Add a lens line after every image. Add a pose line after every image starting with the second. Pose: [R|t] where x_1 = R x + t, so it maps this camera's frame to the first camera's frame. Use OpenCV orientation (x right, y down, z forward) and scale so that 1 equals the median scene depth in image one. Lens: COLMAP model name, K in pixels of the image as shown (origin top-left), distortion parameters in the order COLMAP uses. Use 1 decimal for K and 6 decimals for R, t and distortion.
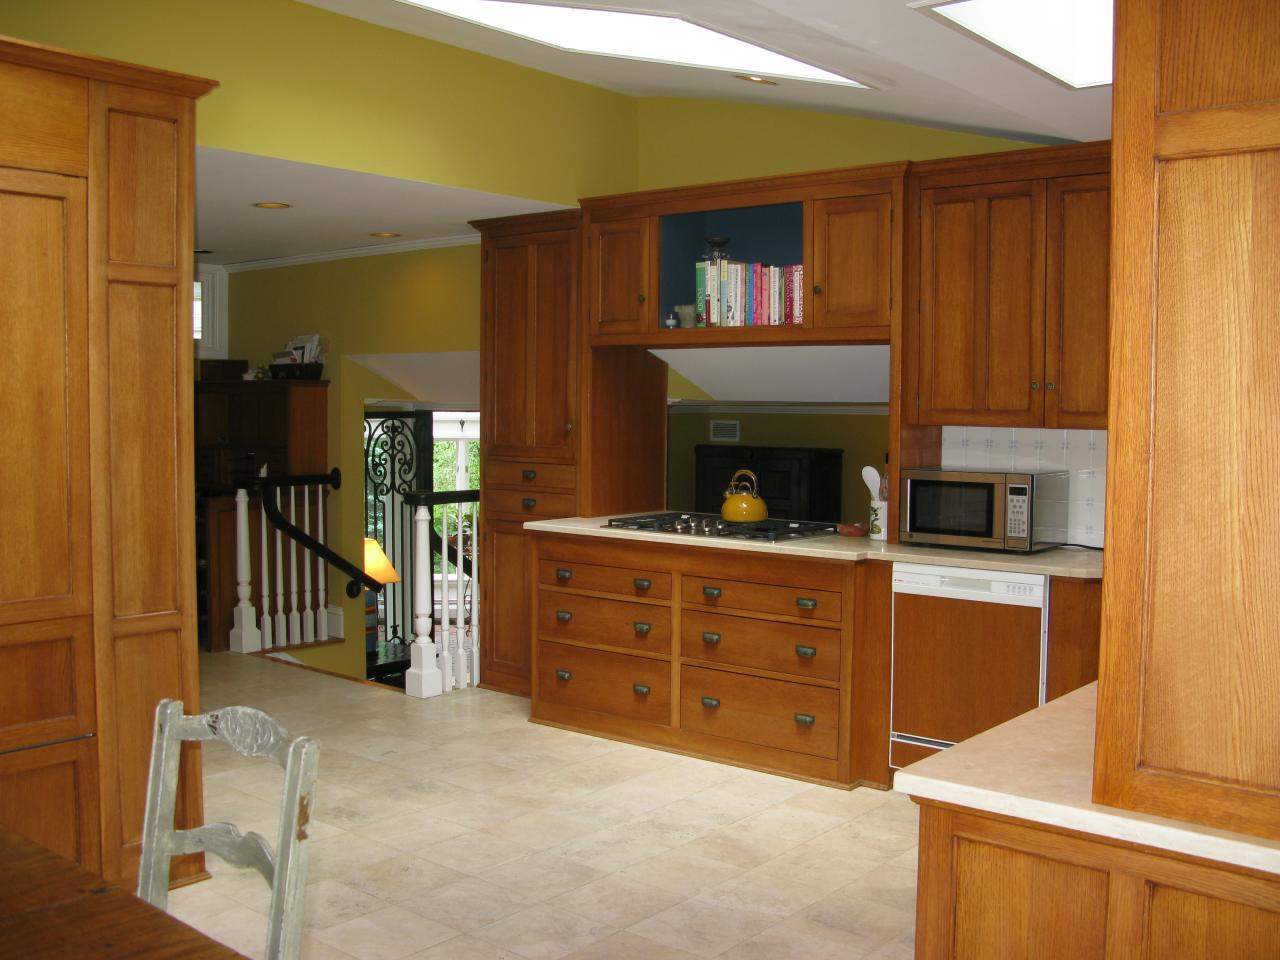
lens RADIAL K [[1291.4, 0, 640.0], [0, 1291.4, 480.0], [0, 0, 1]] dist [-0.118527, 0.008529]
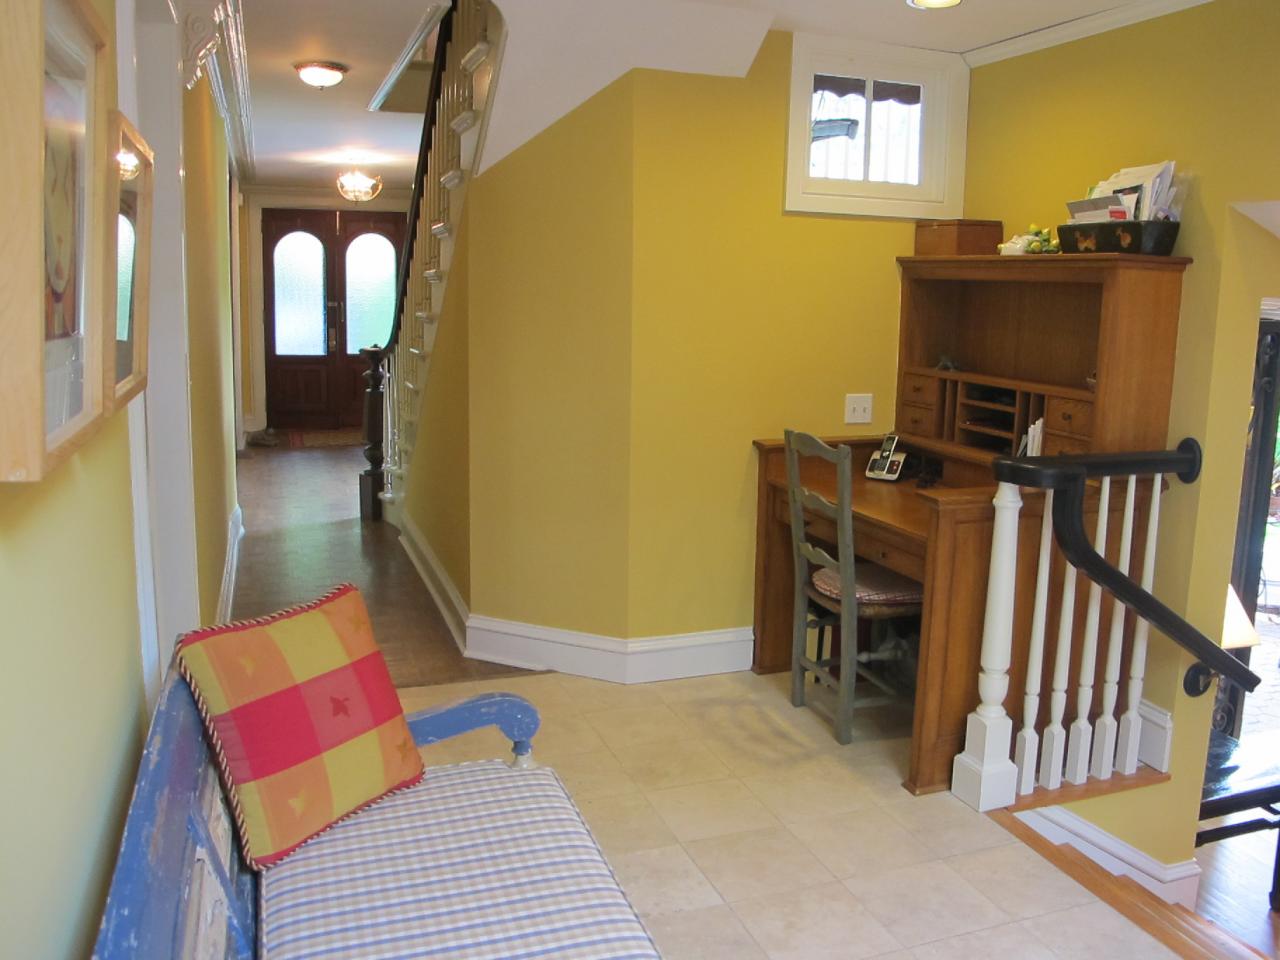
lens RADIAL K [[1084.7, 0, 640.0], [0, 1084.7, 480.0], [0, 0, 1]] dist [-0.131902, 0.150192]
pose [[0.871933, 0.092870, -0.480737, -0.226662], [-0.039172, 0.991931, 0.120576, -0.034676], [0.488056, -0.086302, 0.868535, 0.551728]]
